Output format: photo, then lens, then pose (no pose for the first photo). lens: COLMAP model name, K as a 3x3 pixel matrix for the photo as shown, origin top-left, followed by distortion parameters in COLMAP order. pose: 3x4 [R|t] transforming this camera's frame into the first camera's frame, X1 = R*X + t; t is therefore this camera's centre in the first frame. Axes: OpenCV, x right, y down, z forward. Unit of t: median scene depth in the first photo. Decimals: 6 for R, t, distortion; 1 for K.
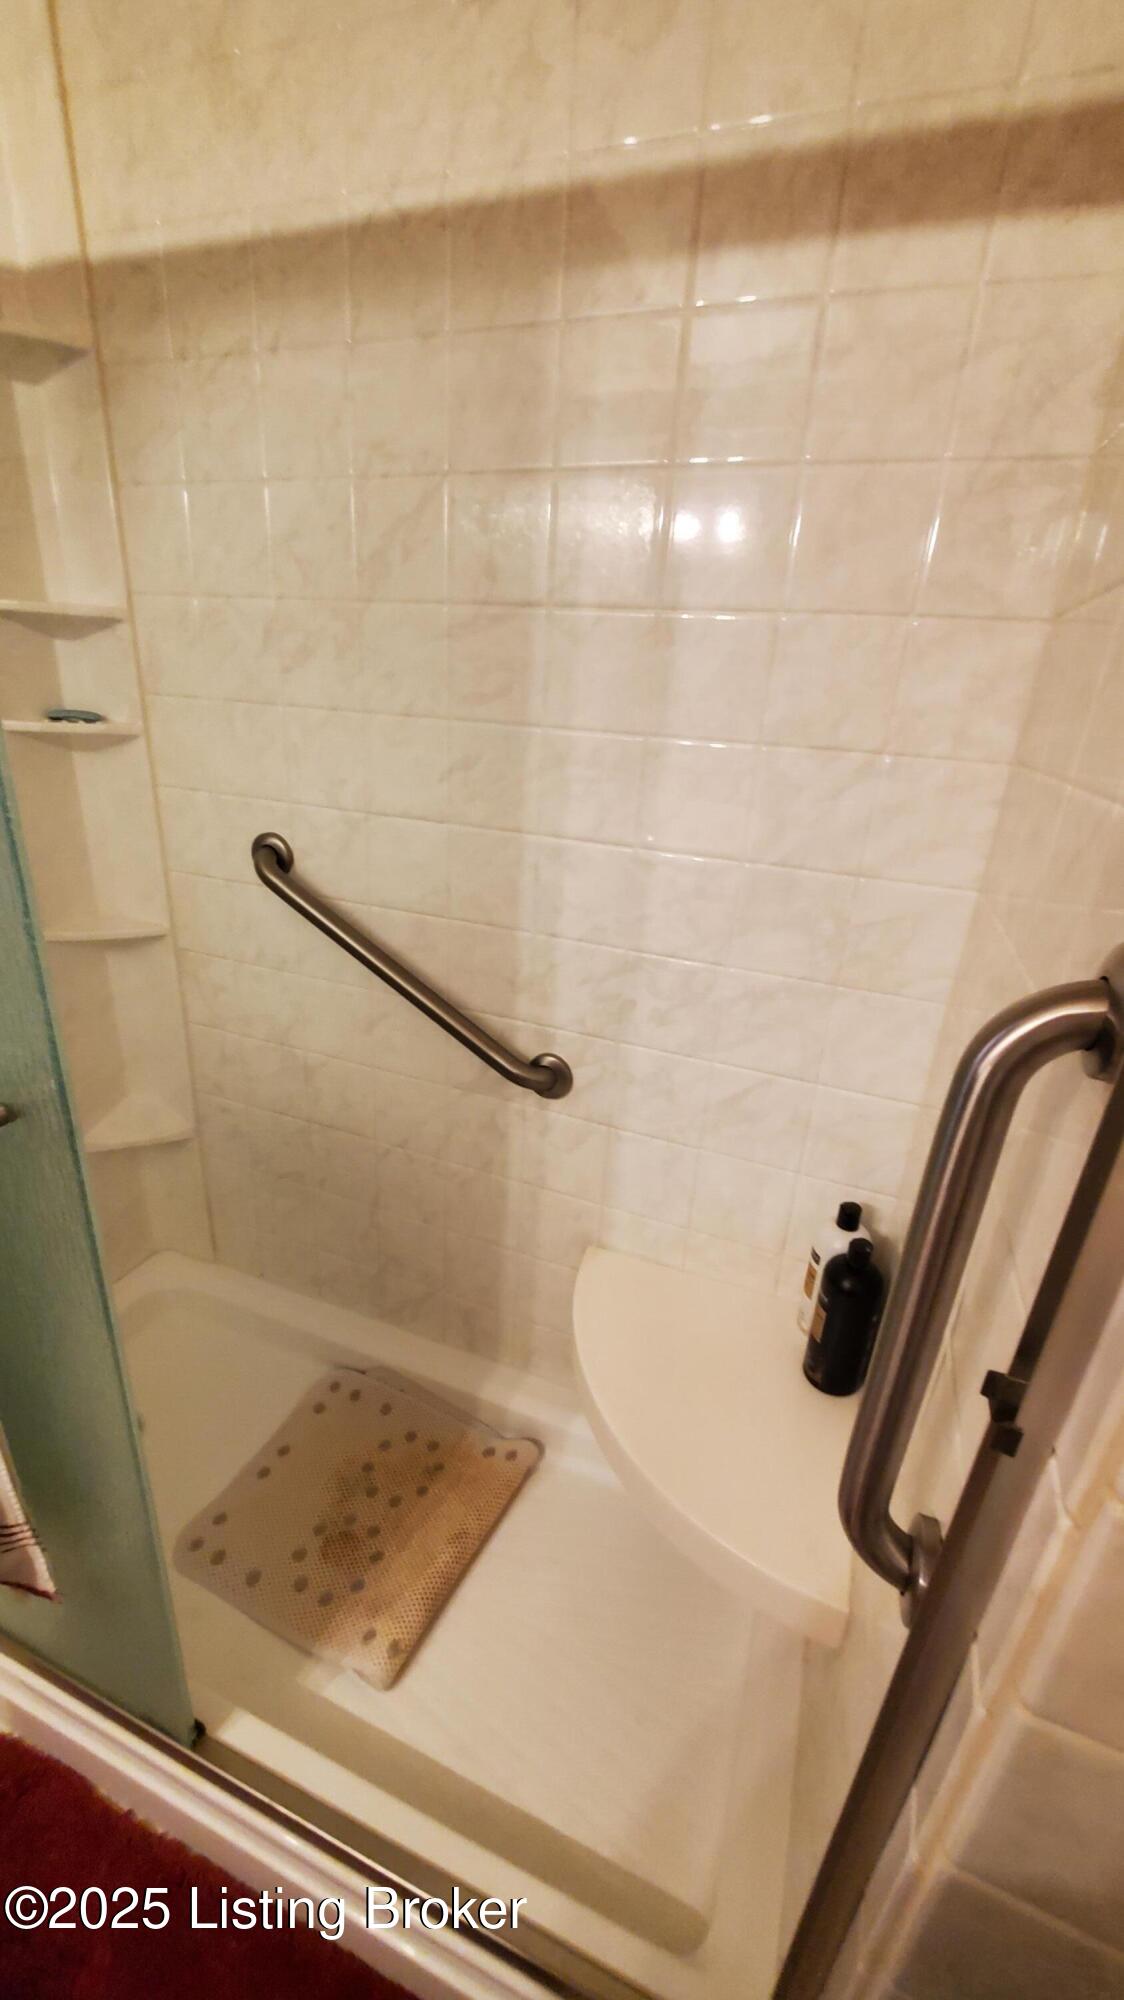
lens RADIAL K [[790.4, 0, 558.9], [0, 790.4, 1009.8], [0, 0, 1]] dist [-0.000145, -0.001259]
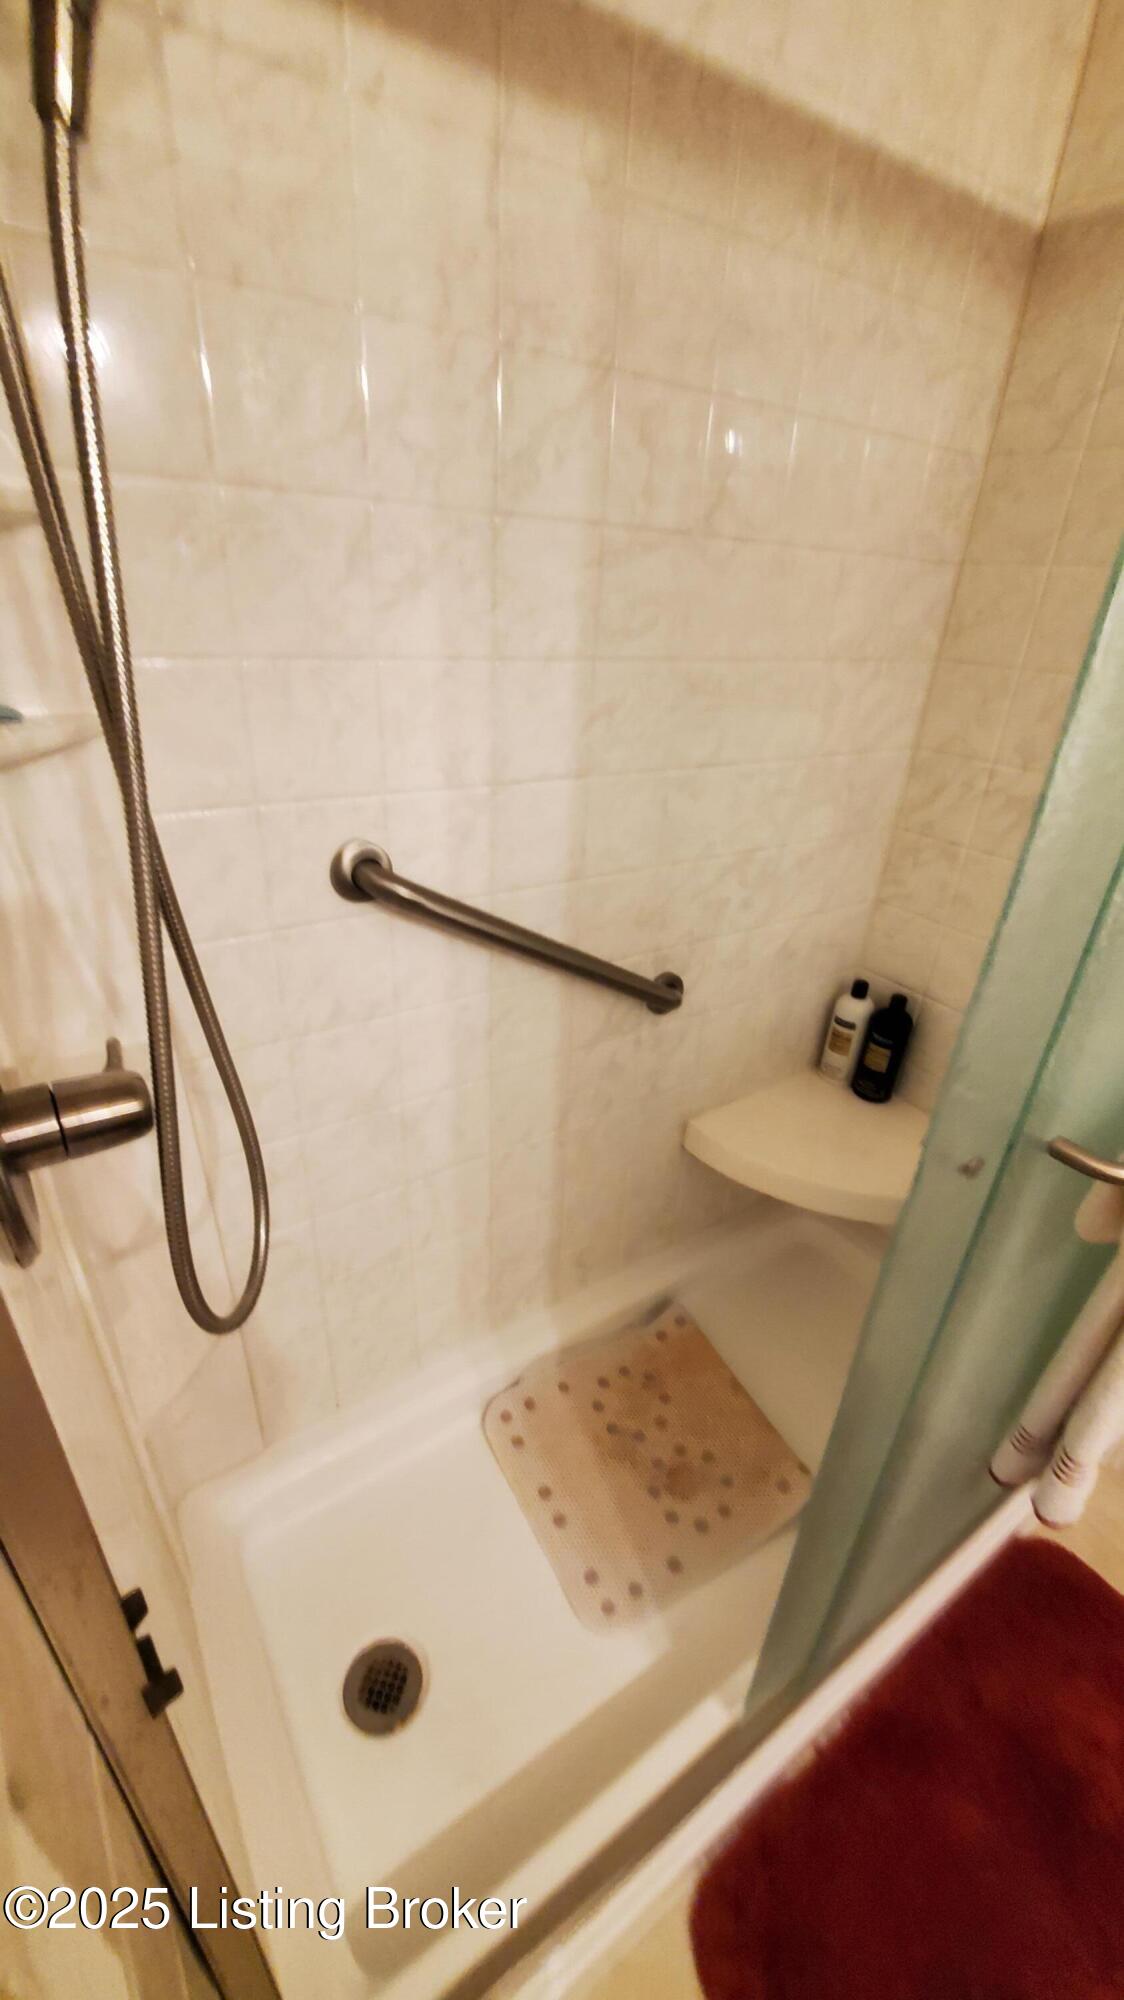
lens RADIAL K [[770.1, 0, 567.4], [0, 770.1, 1007.2], [0, 0, 1]] dist [-0.000942, -0.002792]
pose [[0.583671, -0.405631, 0.703414, -0.895559], [0.297194, 0.912893, 0.279826, -0.249467], [-0.755648, 0.045724, 0.653380, 0.445402]]
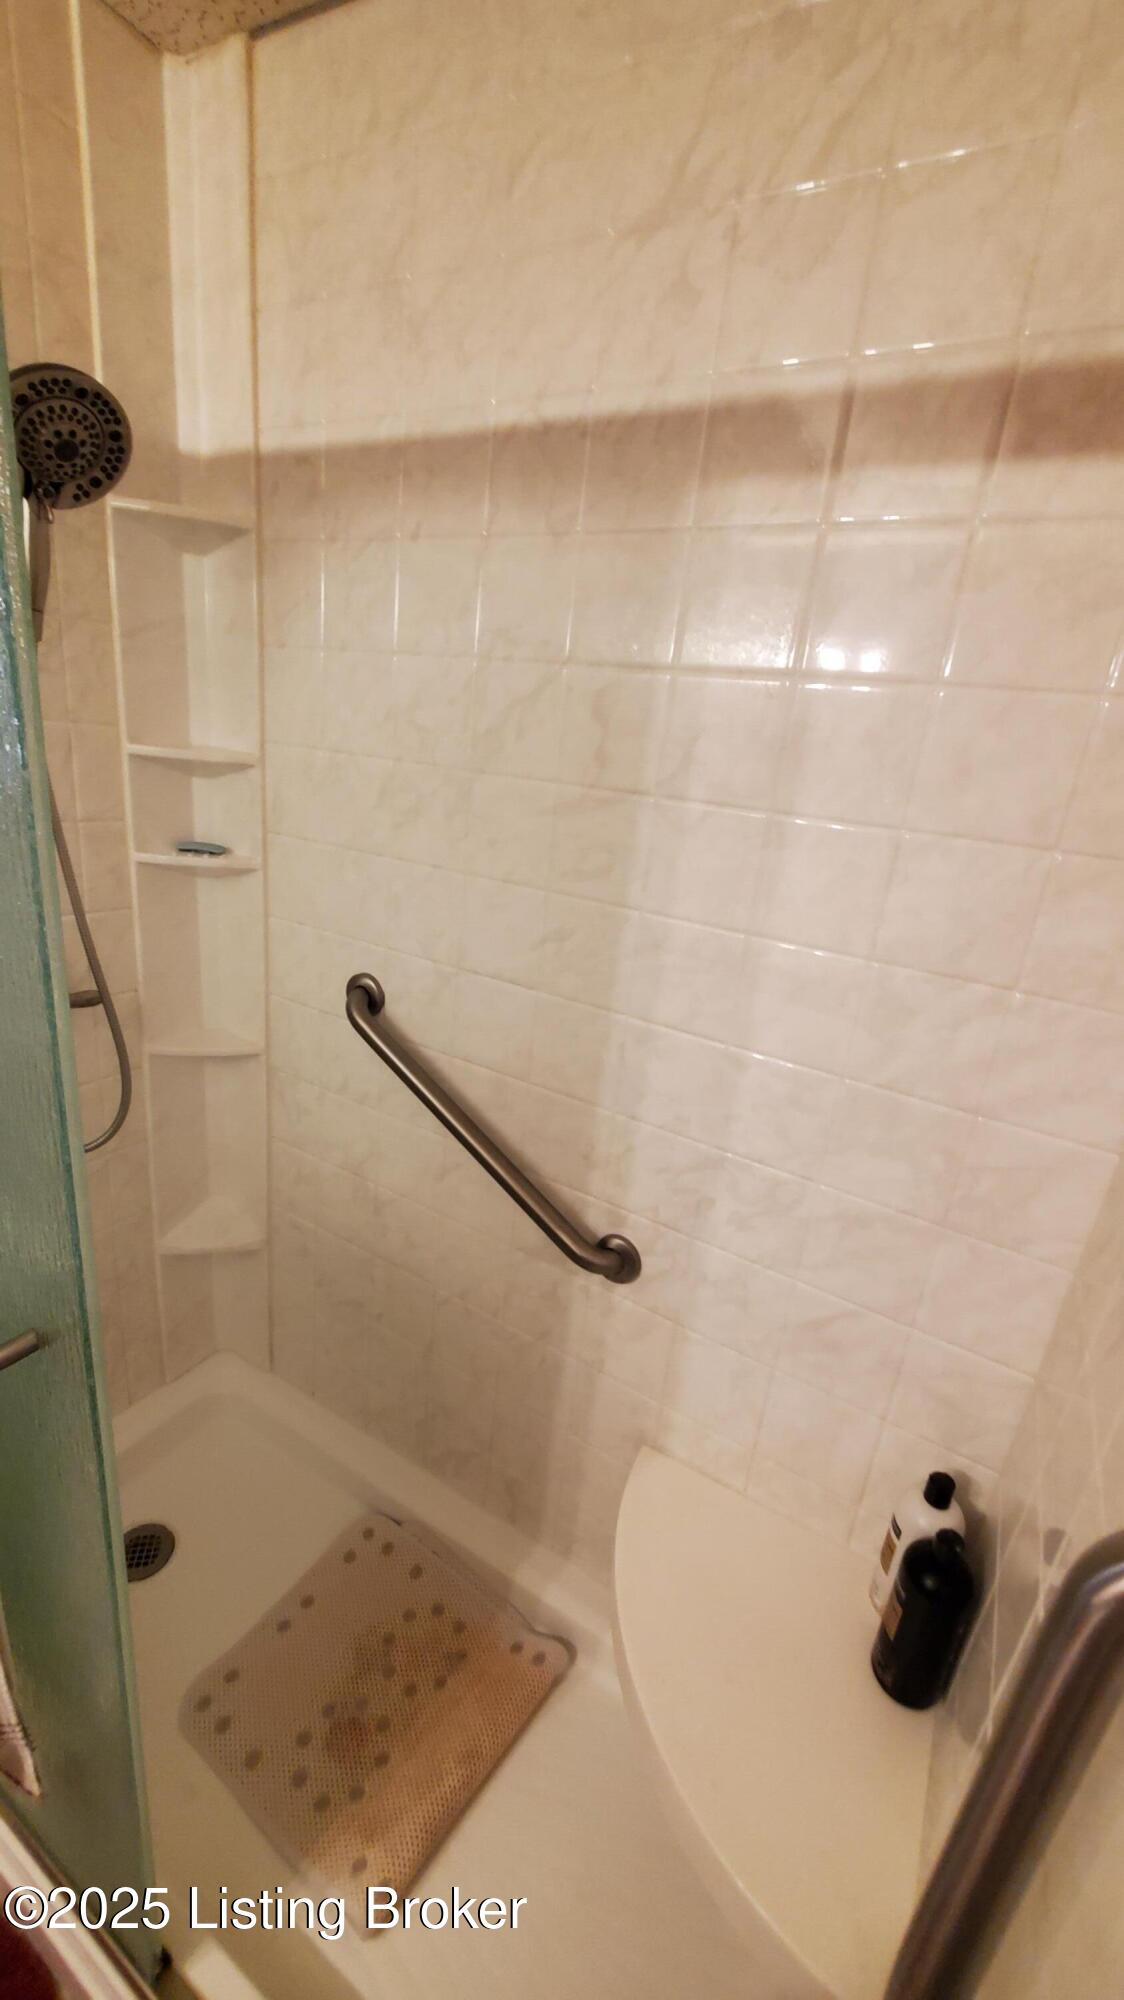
lens RADIAL K [[790.4, 0, 558.9], [0, 790.4, 1009.8], [0, 0, 1]] dist [-0.000145, -0.001259]
pose [[0.986551, 0.091931, -0.135150, 0.020838], [-0.101383, 0.992735, -0.064793, -0.153116], [0.128211, 0.077624, 0.988704, 0.041247]]
